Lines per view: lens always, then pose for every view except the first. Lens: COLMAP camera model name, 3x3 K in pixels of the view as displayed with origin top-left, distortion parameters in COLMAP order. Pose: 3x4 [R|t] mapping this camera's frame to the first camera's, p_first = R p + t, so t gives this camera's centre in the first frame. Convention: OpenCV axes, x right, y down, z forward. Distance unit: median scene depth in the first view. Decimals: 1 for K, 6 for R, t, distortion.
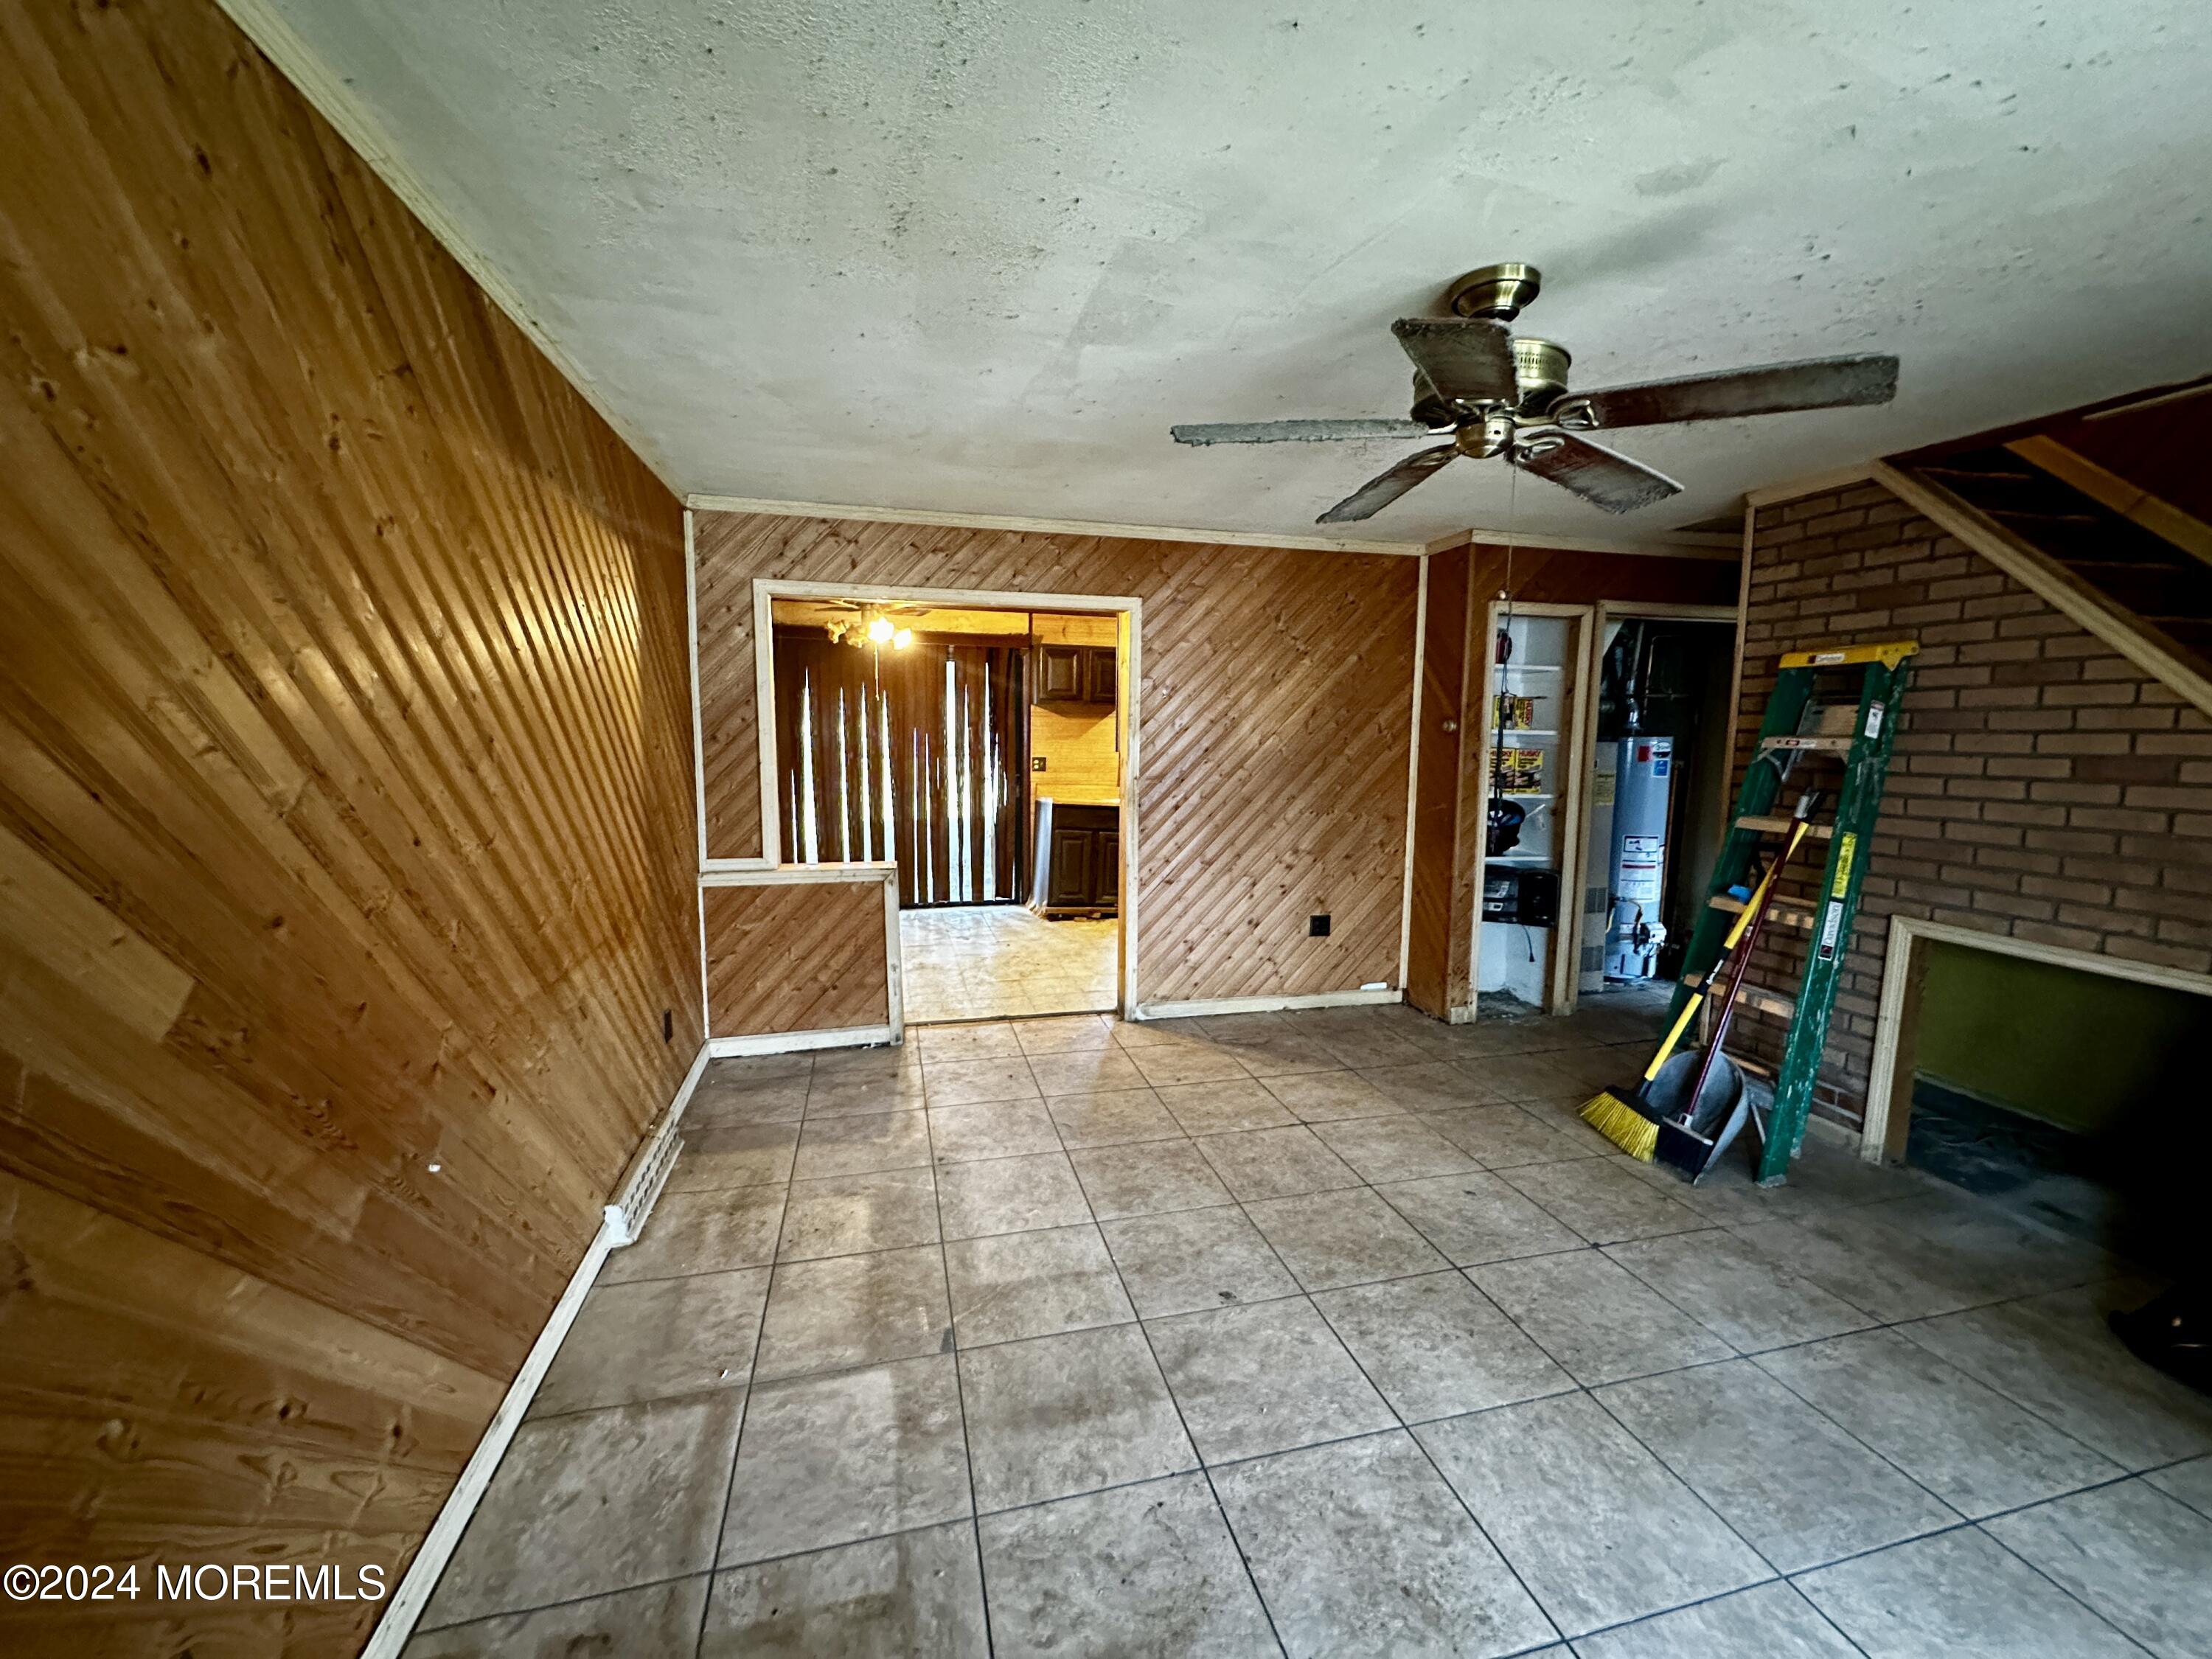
lens RADIAL K [[878.9, 0, 1106.0], [0, 878.9, 829.5], [0, 0, 1]] dist [-0.002168, -0.000018]
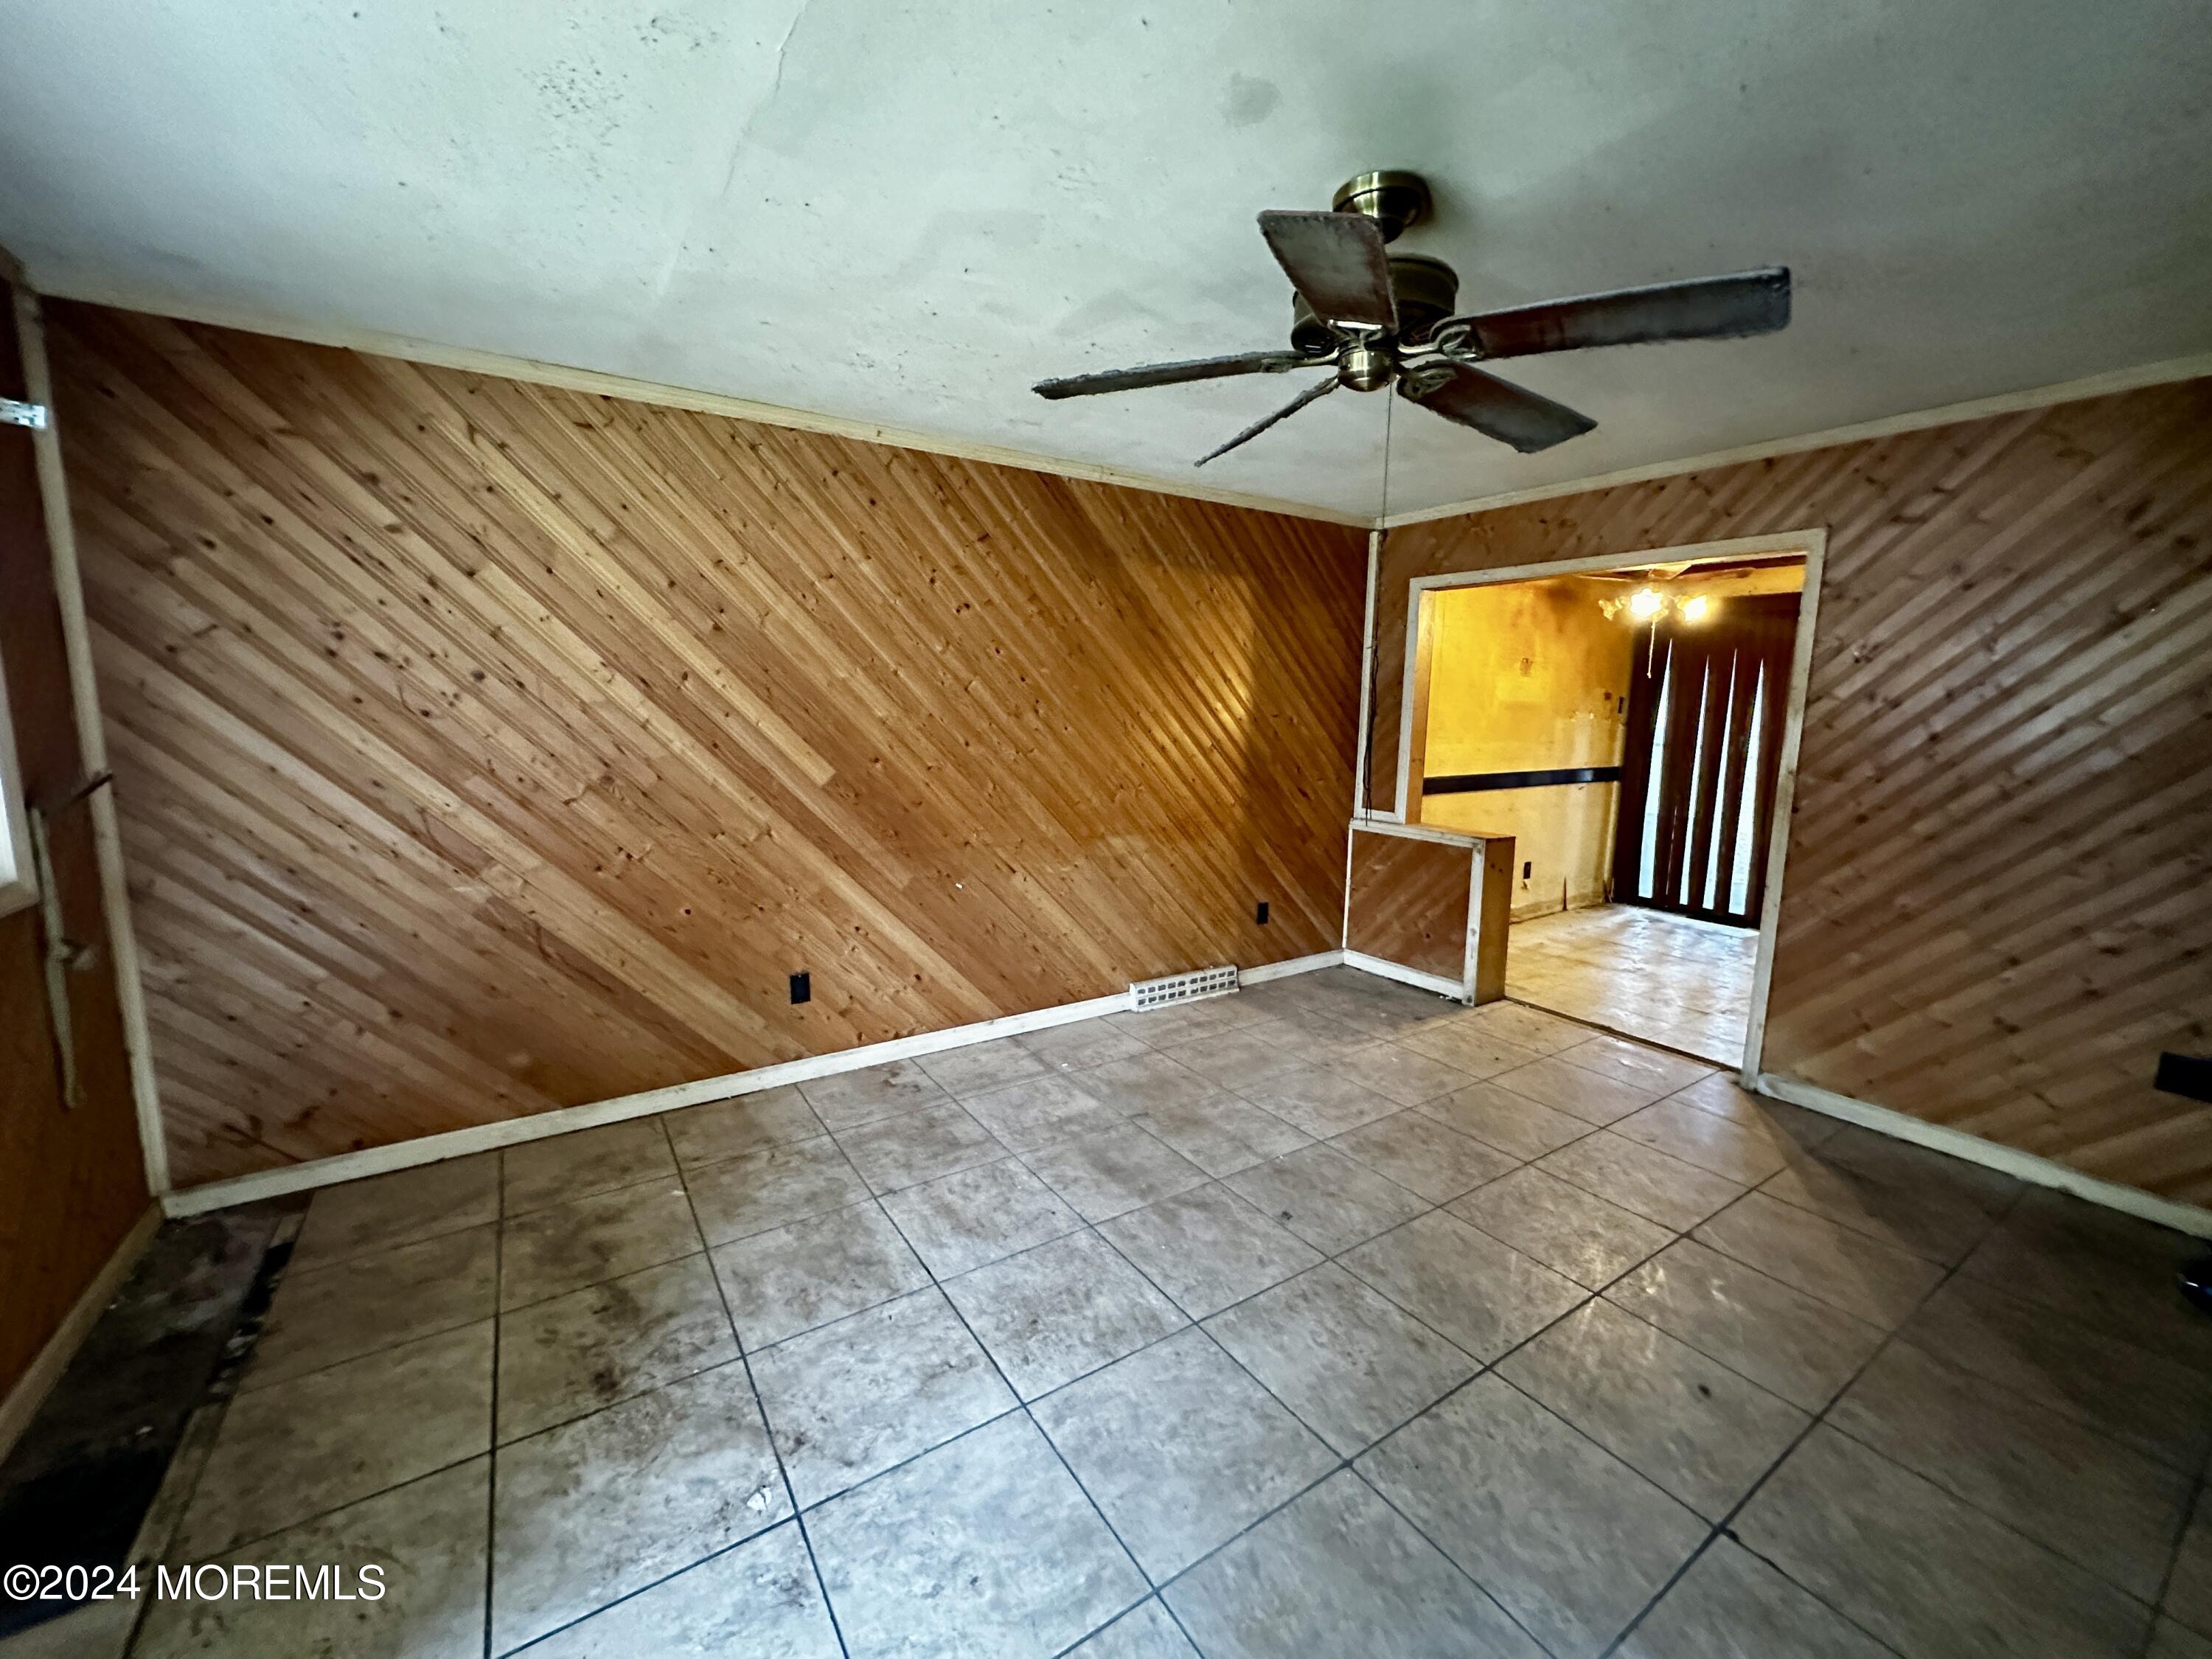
lens RADIAL K [[878.9, 0, 1106.0], [0, 878.9, 829.5], [0, 0, 1]] dist [-0.002168, -0.000018]
pose [[0.331112, 0.131744, -0.934349, 0.630266], [-0.121958, 0.987875, 0.096072, -0.013042], [0.935677, 0.082141, 0.343164, 0.232841]]
